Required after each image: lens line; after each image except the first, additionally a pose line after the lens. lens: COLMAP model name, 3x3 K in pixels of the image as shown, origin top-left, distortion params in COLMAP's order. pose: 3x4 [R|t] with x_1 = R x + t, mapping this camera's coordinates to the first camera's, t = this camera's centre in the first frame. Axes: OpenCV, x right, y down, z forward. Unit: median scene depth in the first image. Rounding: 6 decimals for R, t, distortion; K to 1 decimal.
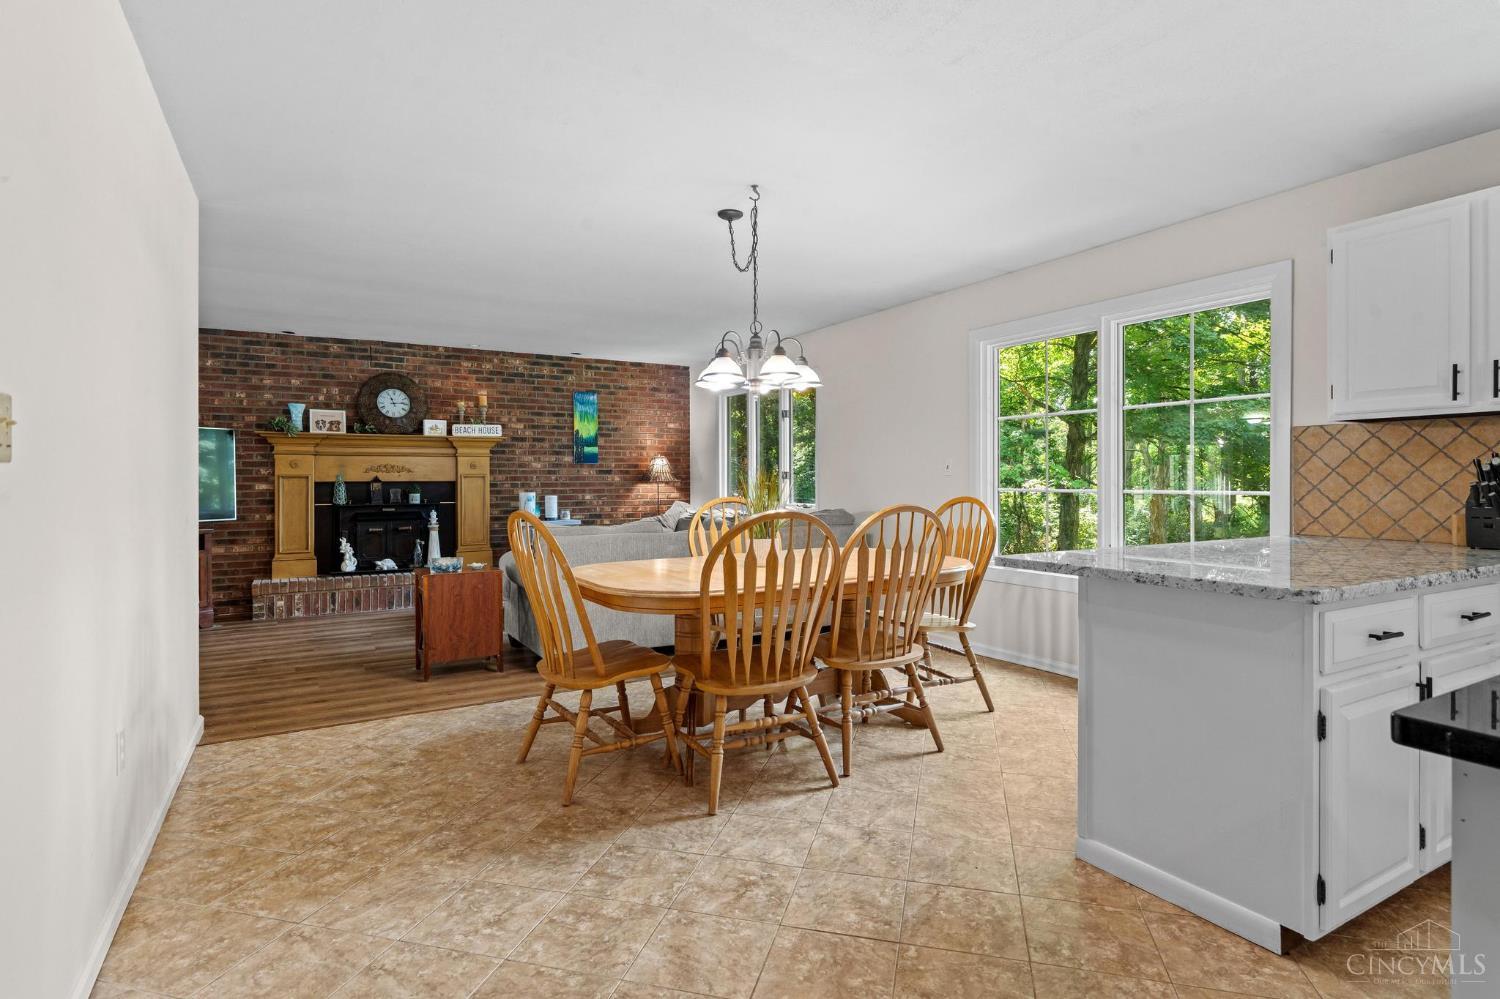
lens RADIAL K [[772.3, 0, 747.4], [0, 772.3, 478.1], [0, 0, 1]] dist [-0.002133, 0.002164]
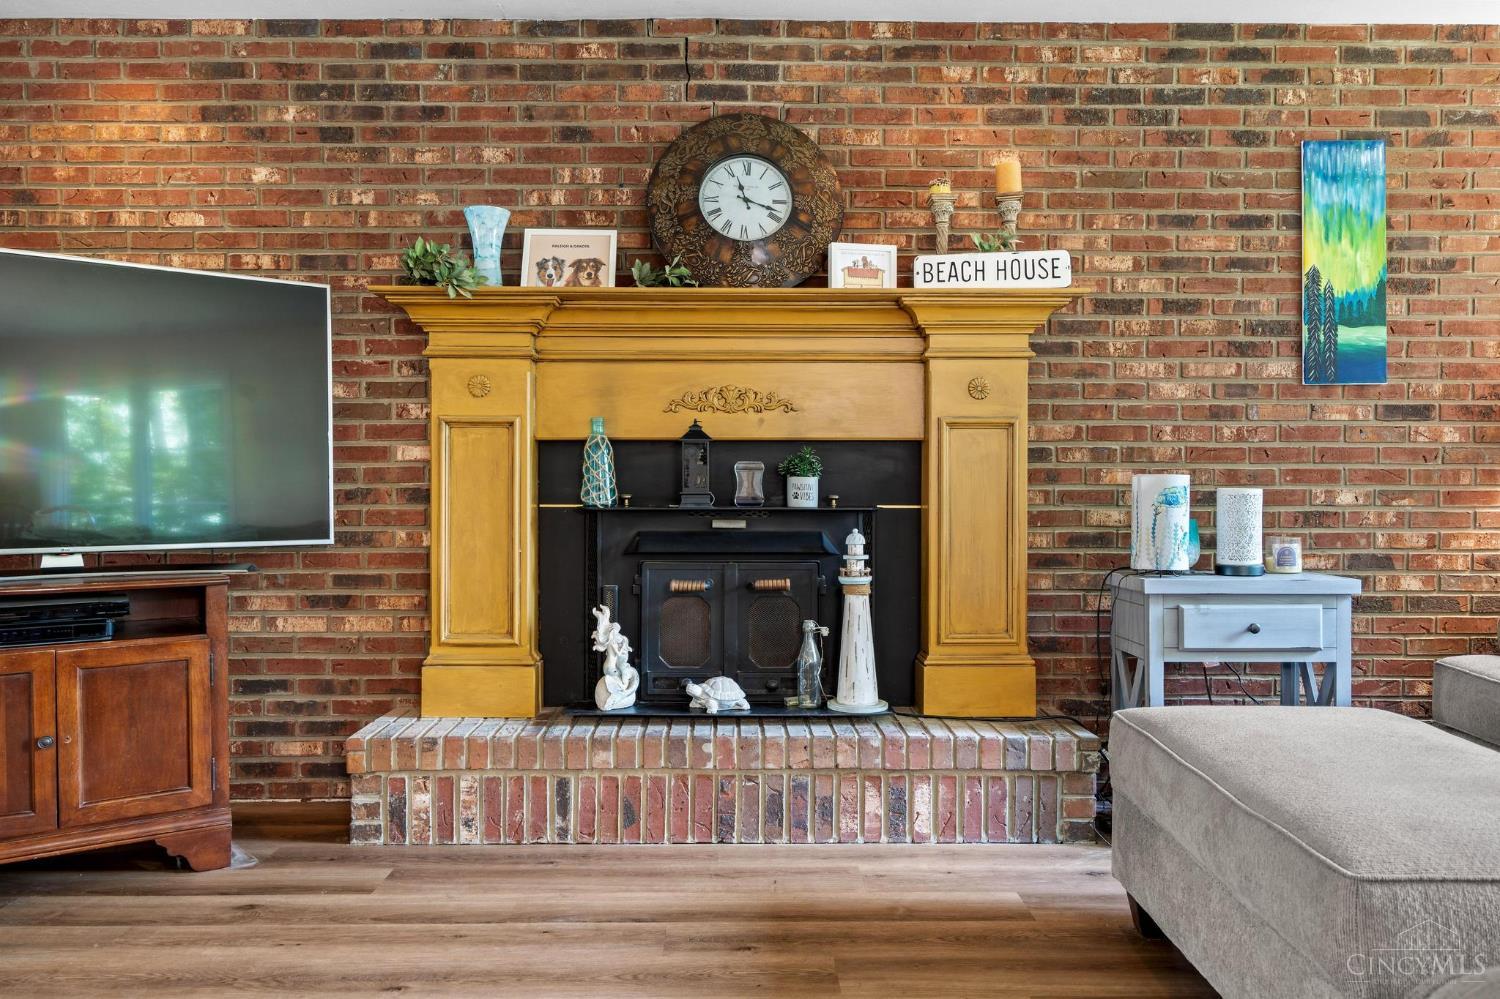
lens RADIAL K [[1108.1, 0, 756.5], [0, 1108.1, 494.7], [0, 0, 1]] dist [0.014535, 0.006348]
pose [[0.877956, 0.009093, -0.478655, -0.241921], [-0.004972, 0.999939, 0.009877, 0.024702], [0.478716, -0.006292, 0.877947, 0.624375]]
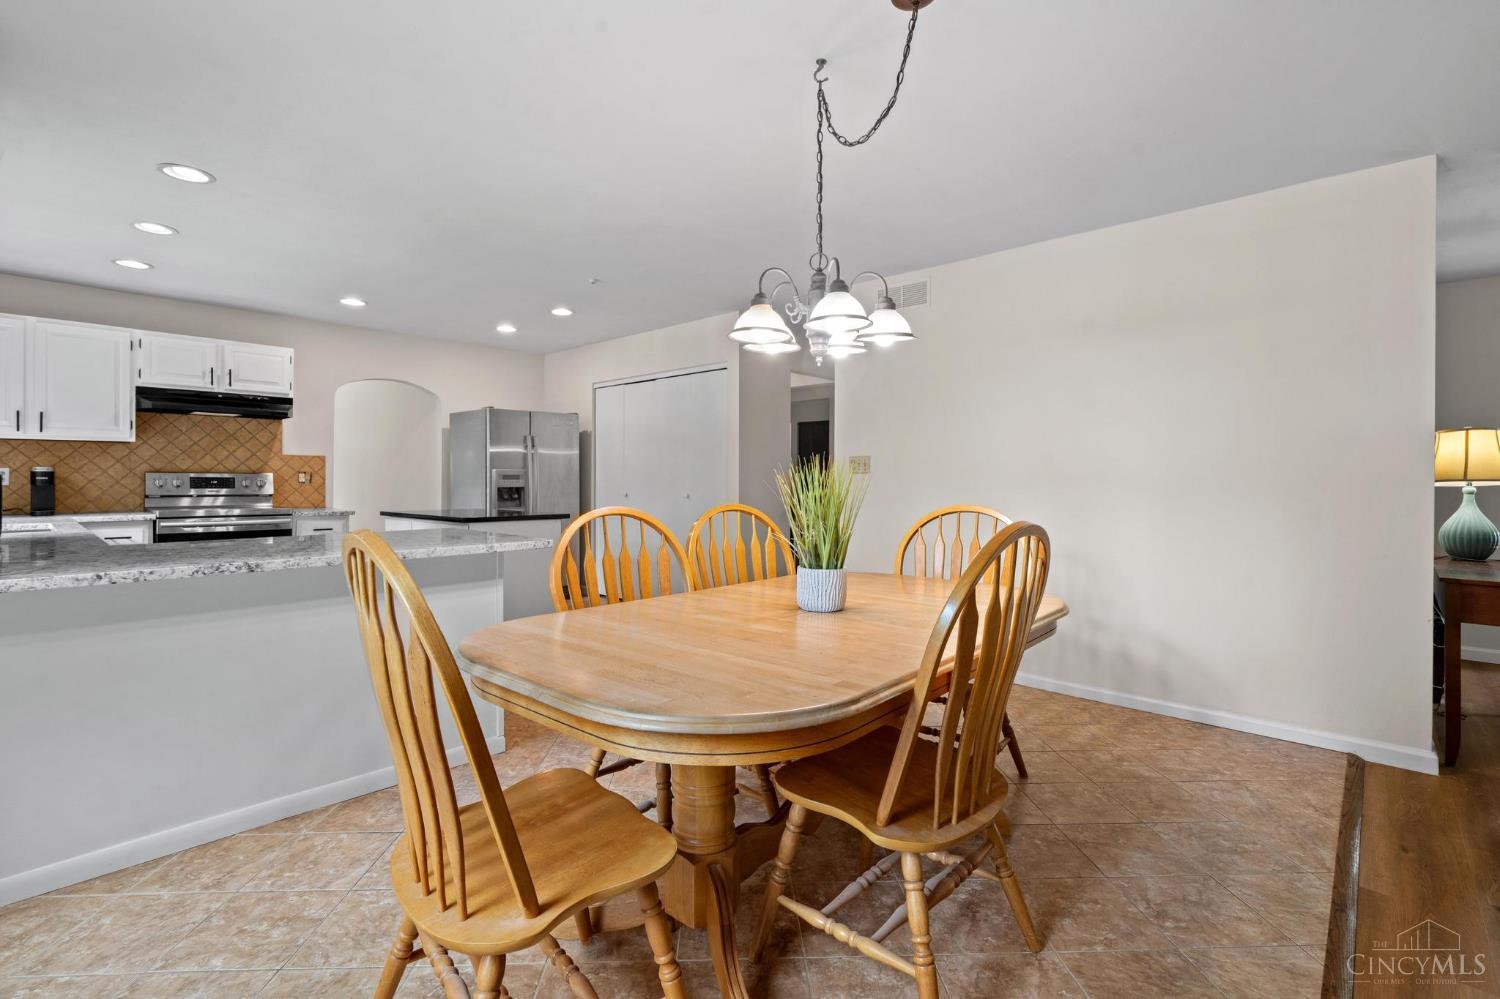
lens RADIAL K [[678.4, 0, 744.4], [0, 678.4, 484.0], [0, 0, 1]] dist [-0.005911, 0.001284]
pose [[-0.954779, 0.002847, -0.297301, 0.125339], [-0.000117, 0.999950, 0.009951, 0.000539], [0.297315, 0.009535, -0.954732, 0.761215]]
